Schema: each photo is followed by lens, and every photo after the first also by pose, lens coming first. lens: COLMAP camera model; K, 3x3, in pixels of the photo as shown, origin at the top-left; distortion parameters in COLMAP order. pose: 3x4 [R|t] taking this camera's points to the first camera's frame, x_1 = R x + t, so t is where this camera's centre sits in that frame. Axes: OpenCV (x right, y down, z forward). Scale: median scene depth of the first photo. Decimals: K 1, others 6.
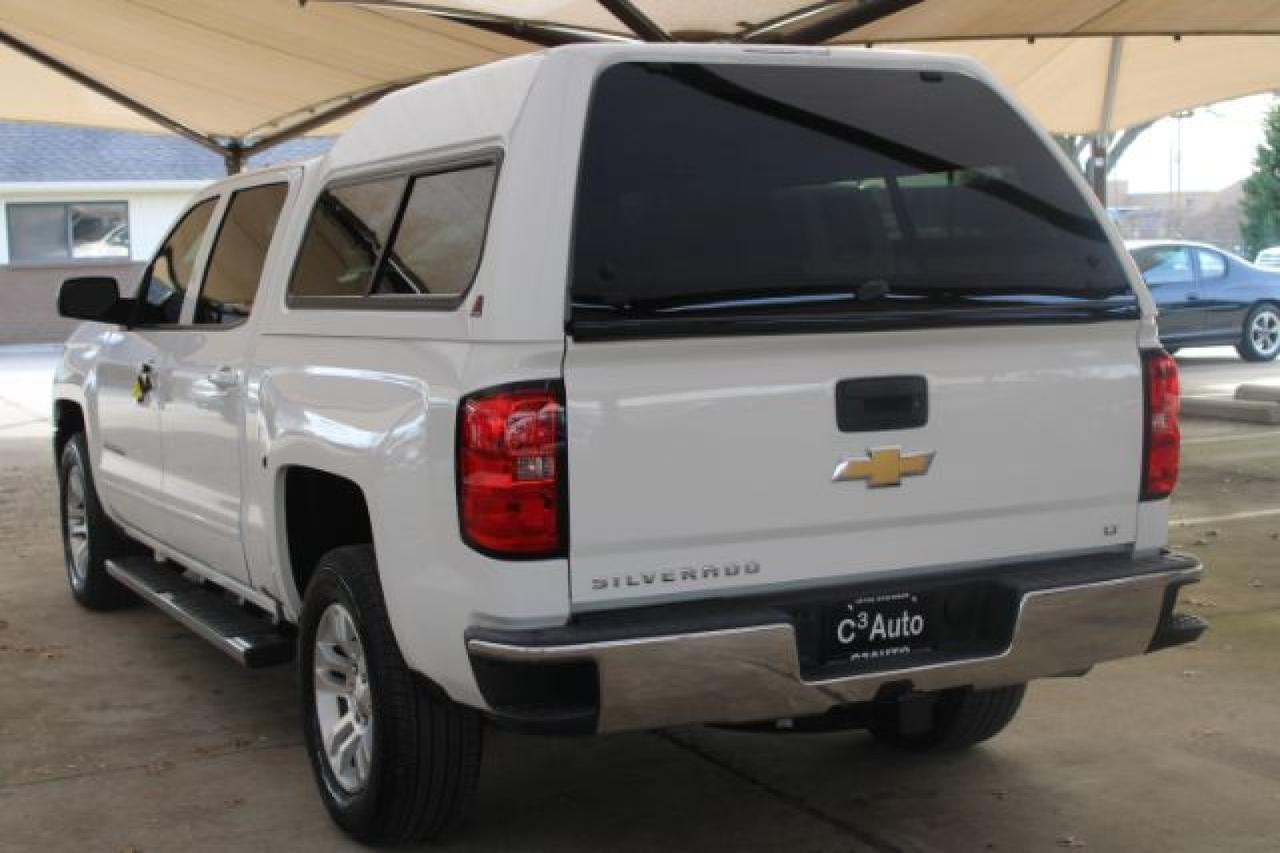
lens RADIAL K [[1904.9, 0, 638.9], [0, 1904.9, 434.0], [0, 0, 1]] dist [-0.009708, 0.000000]
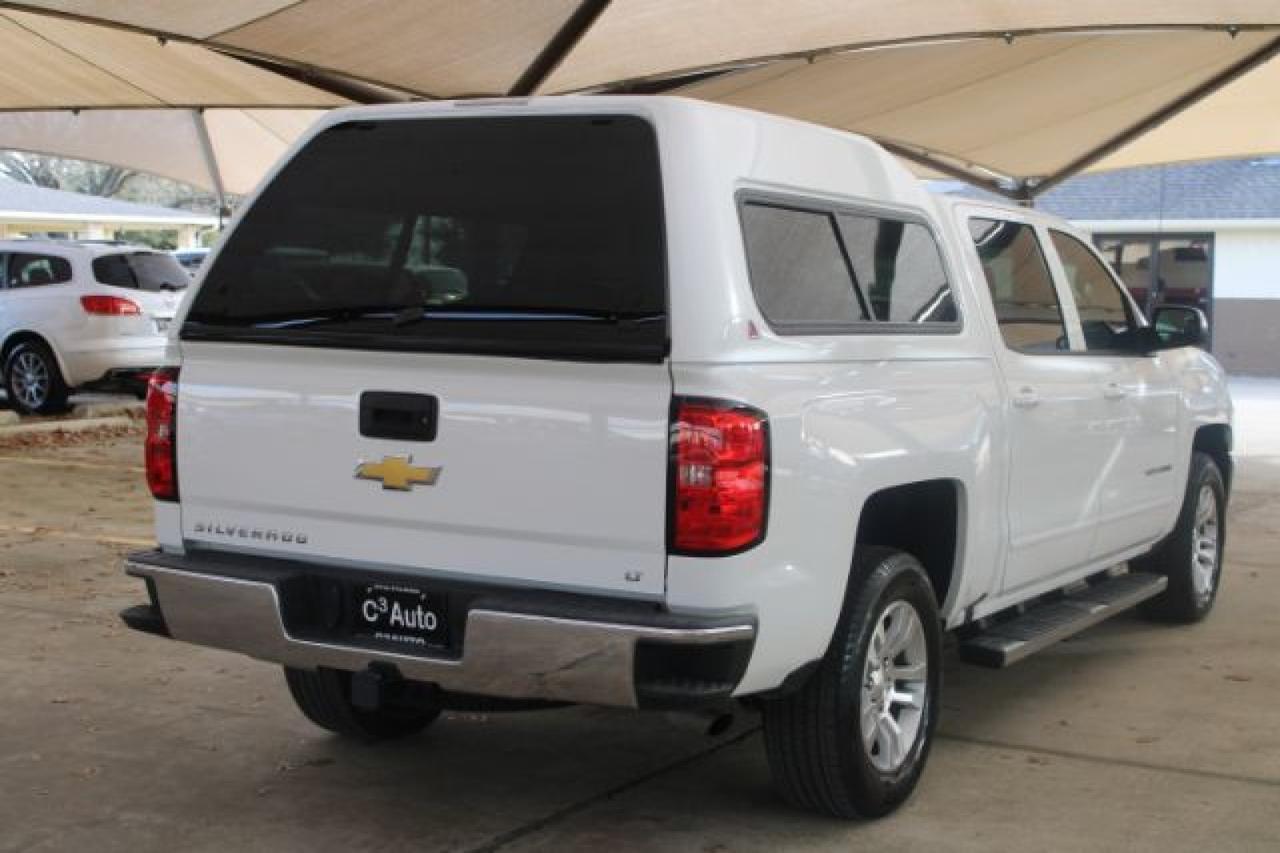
lens RADIAL K [[1816.1, 0, 633.7], [0, 1816.1, 439.2], [0, 0, 1]] dist [-0.024664, 0.000000]
pose [[0.556220, 0.103615, -0.824550, 1.078222], [-0.110894, 0.992578, 0.049924, -0.070545], [0.823603, 0.063669, 0.563582, 0.503563]]
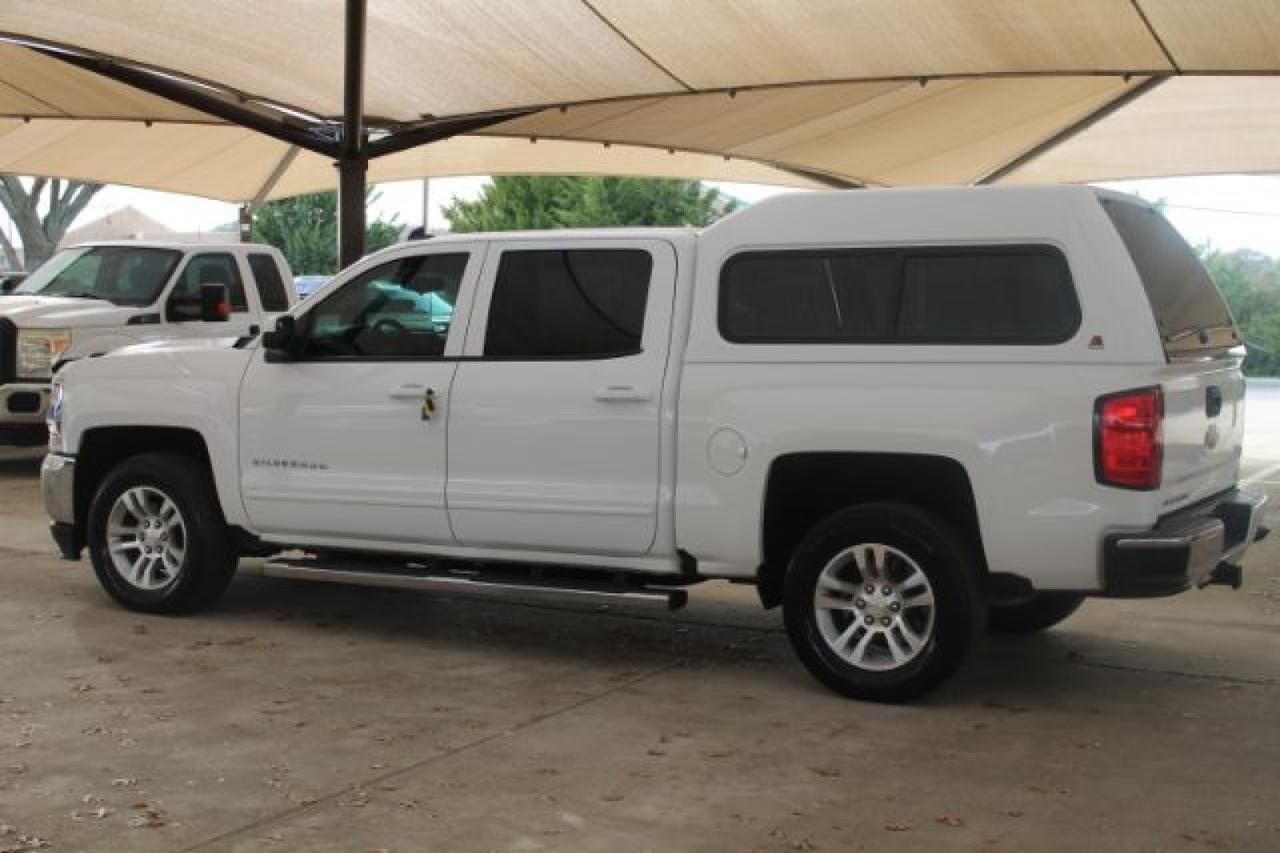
lens RADIAL K [[1934.7, 0, 632.6], [0, 1934.7, 416.5], [0, 0, 1]] dist [-0.021088, 0.000000]
pose [[0.811134, -0.006521, 0.584824, -1.321298], [0.030326, 0.999062, -0.030921, 0.035732], [-0.584074, 0.042817, 0.810571, -0.123259]]
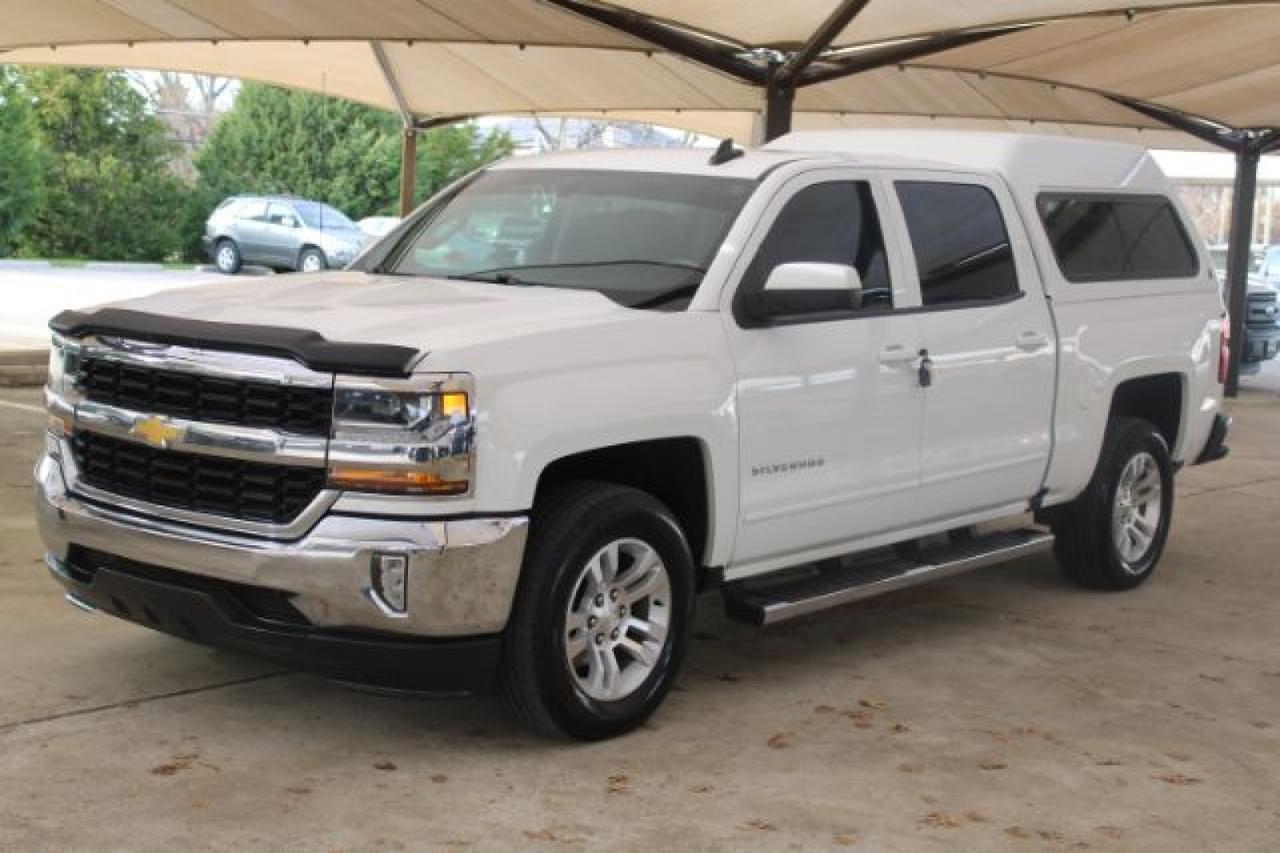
lens RADIAL K [[1816.1, 0, 626.5], [0, 1816.1, 458.9], [0, 0, 1]] dist [-0.024664, 0.000000]
pose [[-0.383733, -0.126384, 0.914754, -1.645618], [0.055453, 0.985649, 0.159441, -0.214539], [-0.921777, 0.111908, -0.371218, 2.278793]]
